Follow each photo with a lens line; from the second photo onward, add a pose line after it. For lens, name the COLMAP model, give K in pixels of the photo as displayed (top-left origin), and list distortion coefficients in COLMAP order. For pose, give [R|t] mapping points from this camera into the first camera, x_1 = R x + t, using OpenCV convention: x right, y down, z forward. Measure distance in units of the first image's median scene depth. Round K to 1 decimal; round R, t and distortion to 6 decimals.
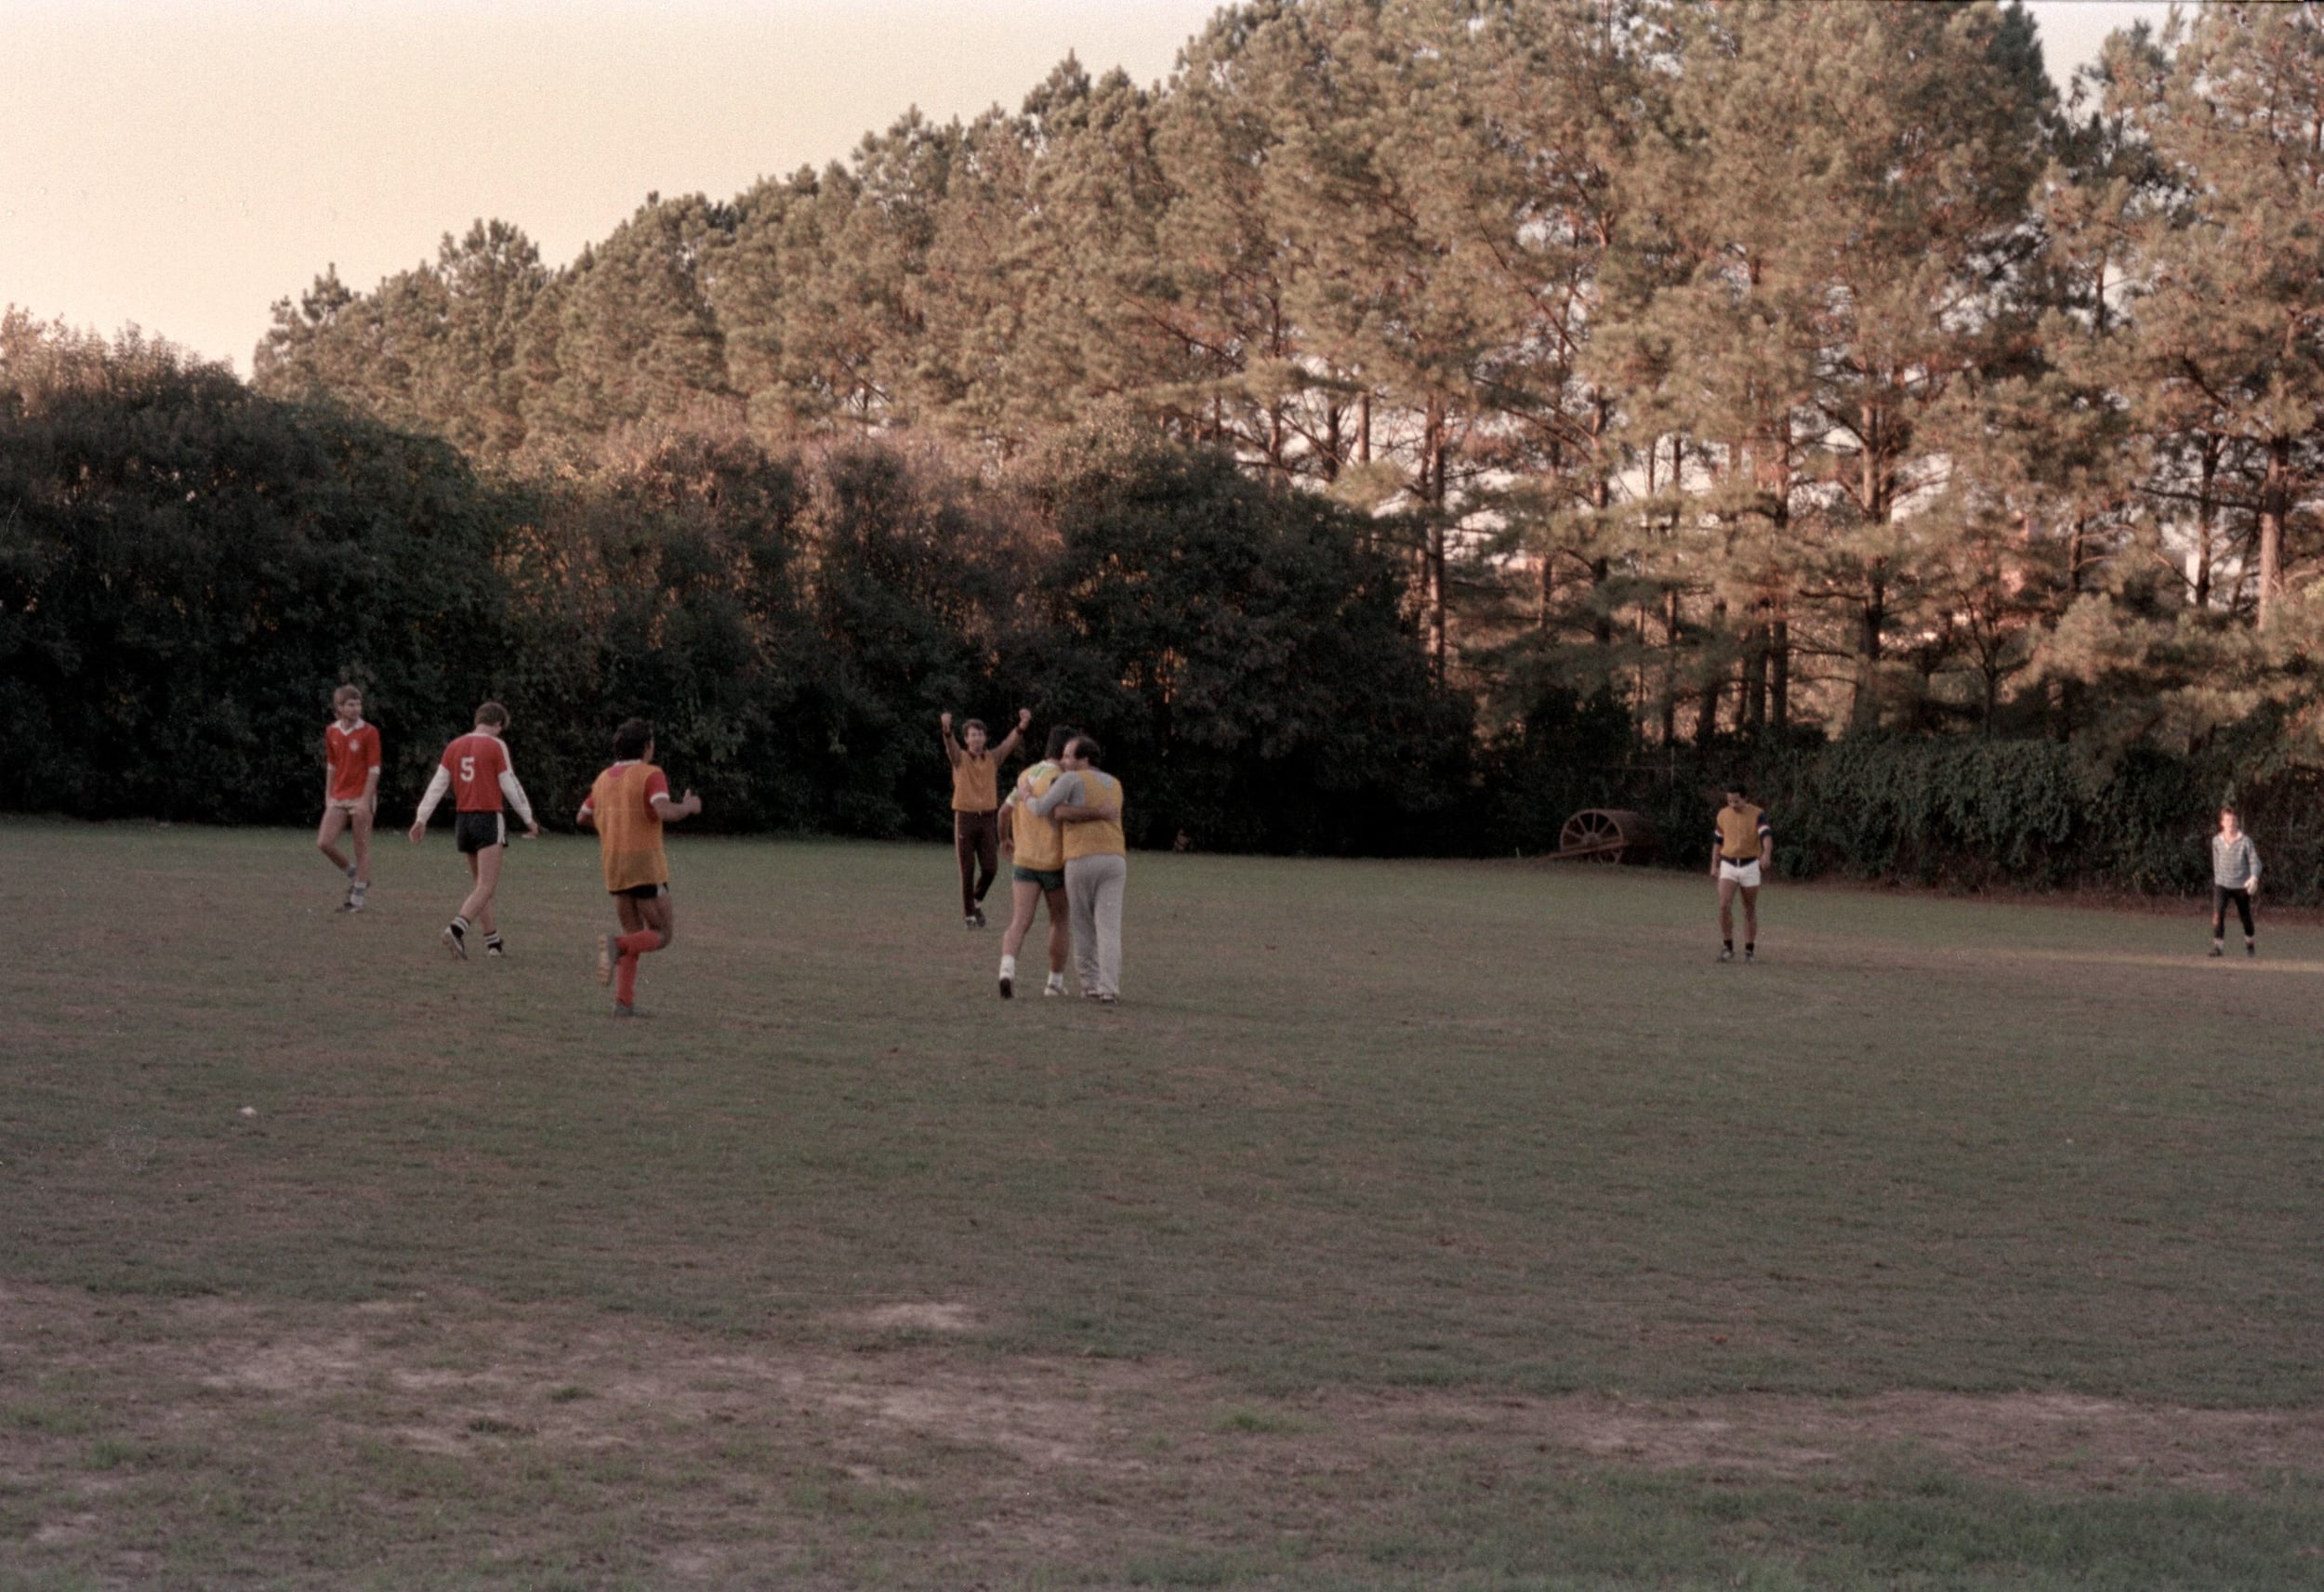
lens RADIAL K [[3528.6, 0, 1211.1], [0, 3528.6, 804.9], [0, 0, 1]] dist [-0.066012, 0.022140]
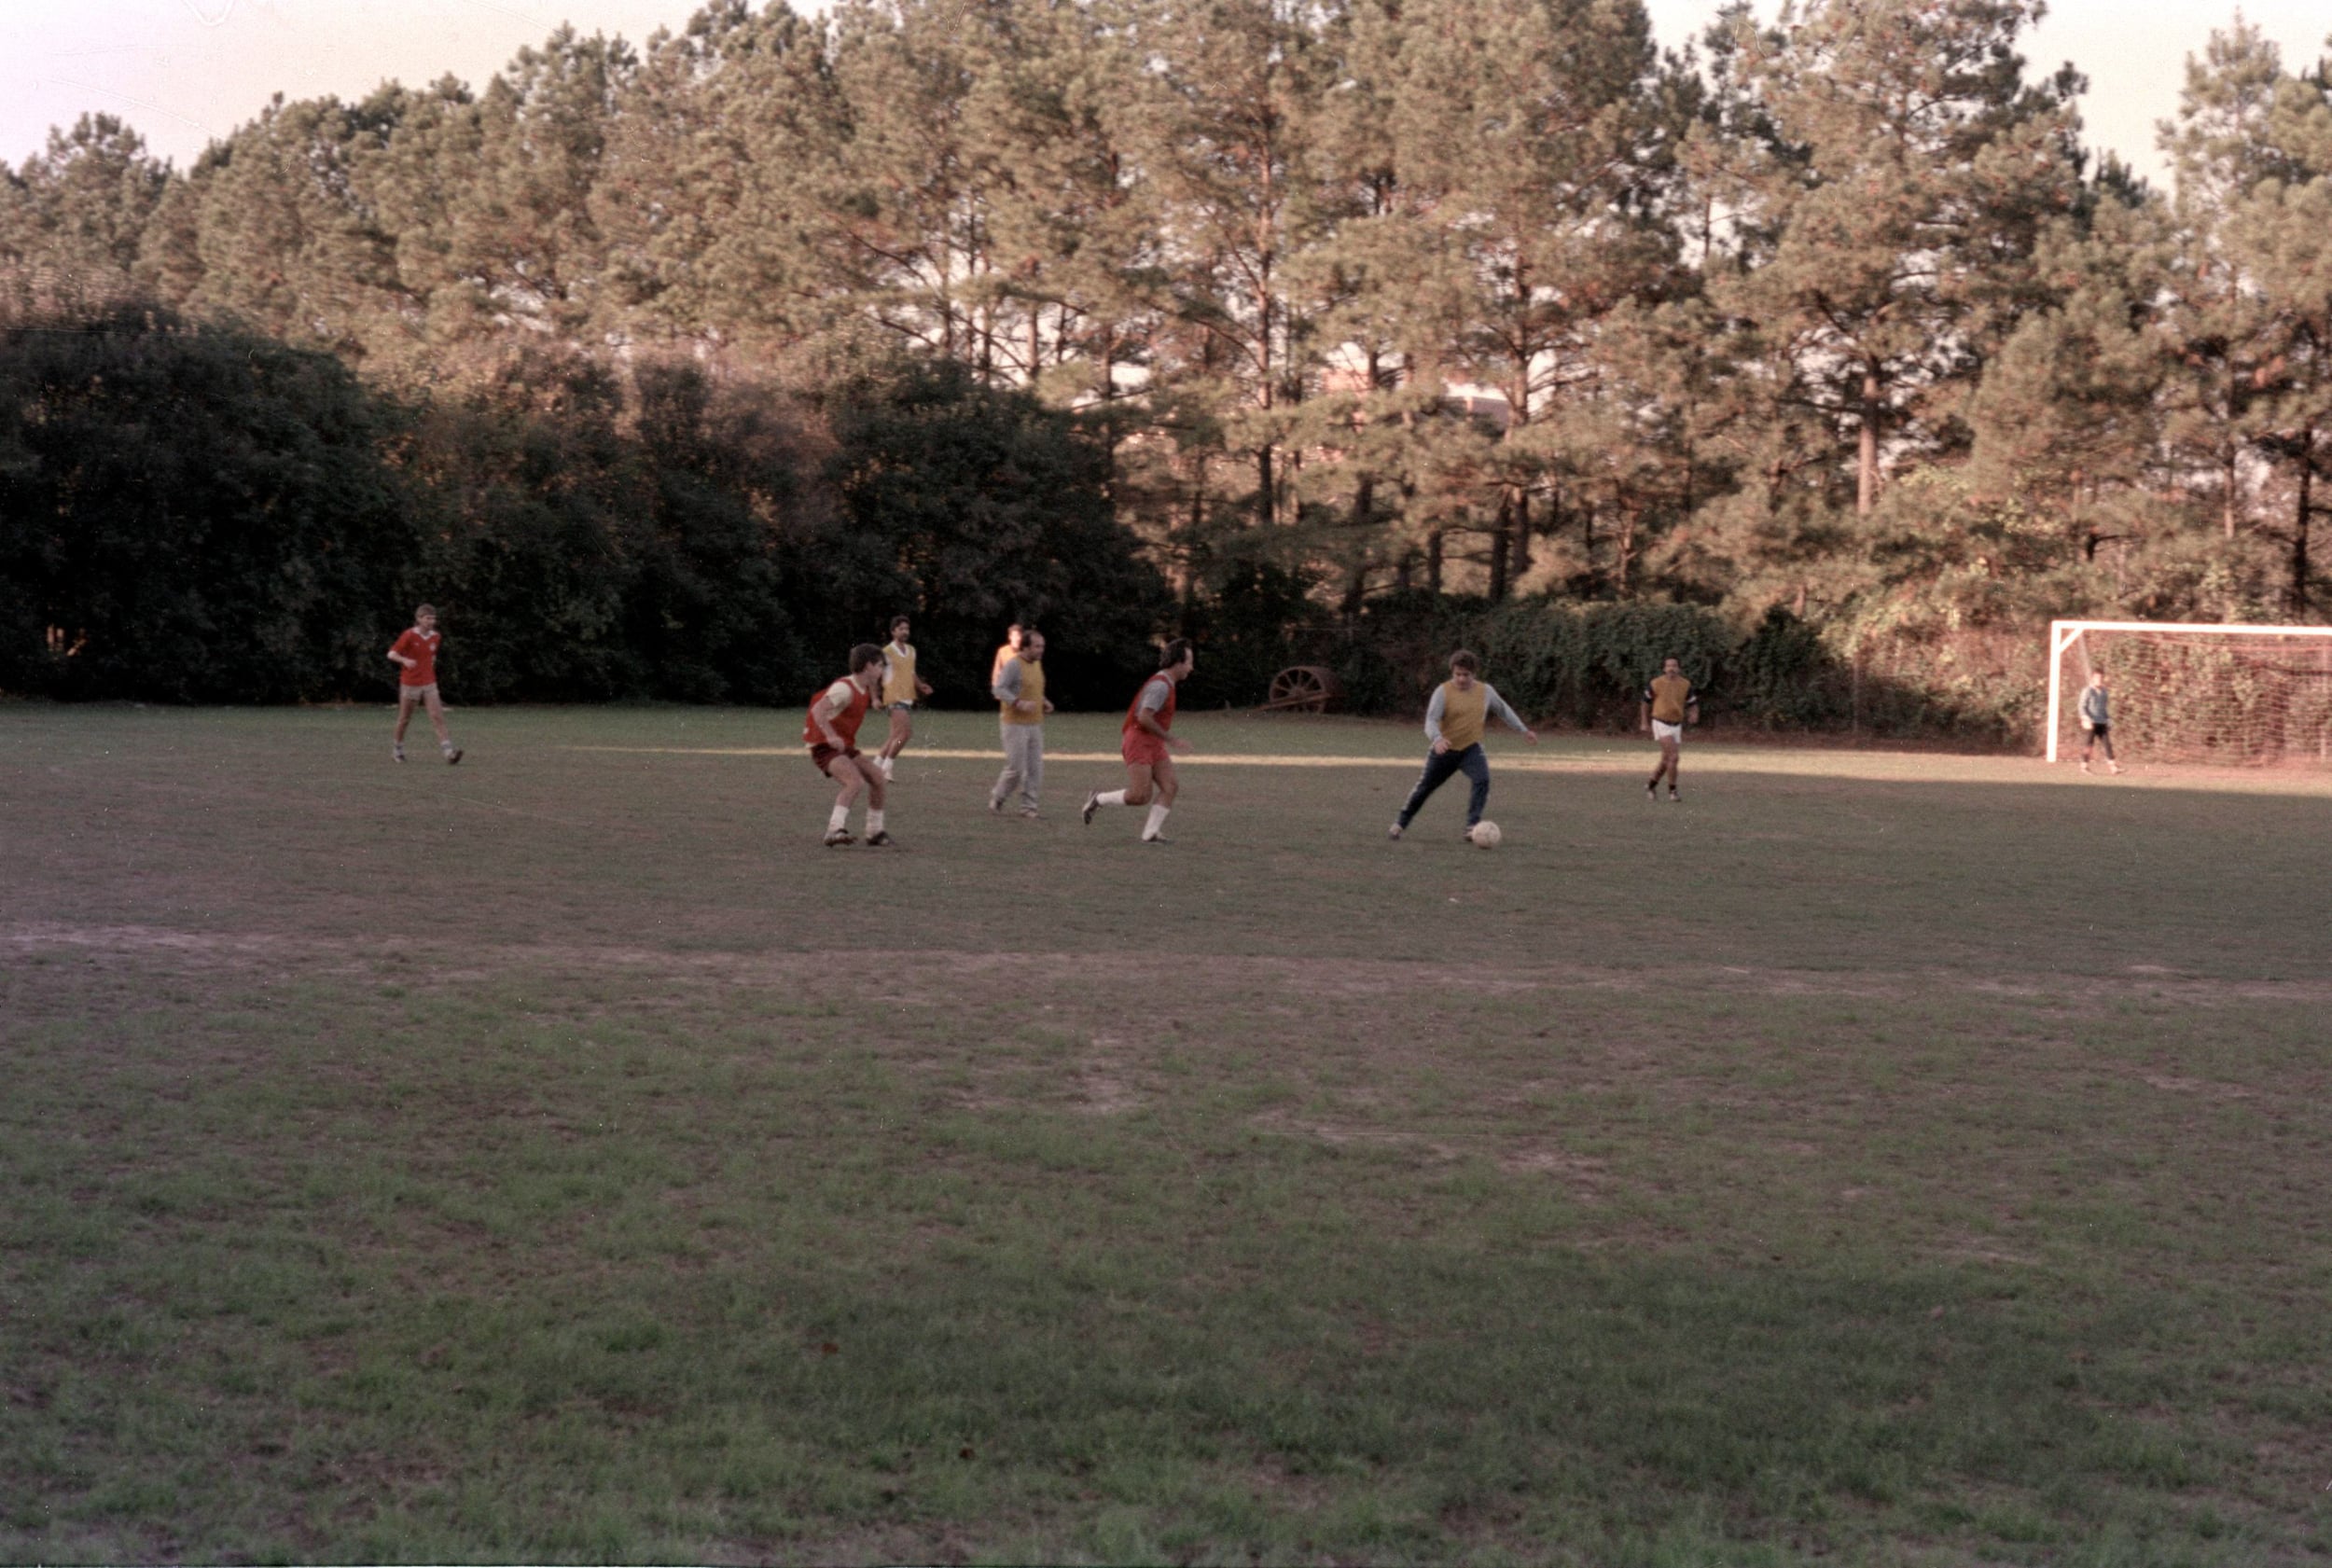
lens RADIAL K [[3540.9, 0, 1179.2], [0, 3540.9, 775.2], [0, 0, 1]] dist [-0.048053, -0.081326]
pose [[0.980162, -0.023104, 0.196846, -0.128625], [0.015872, 0.999143, 0.038241, -0.006588], [-0.197560, -0.034358, 0.979688, -0.115710]]
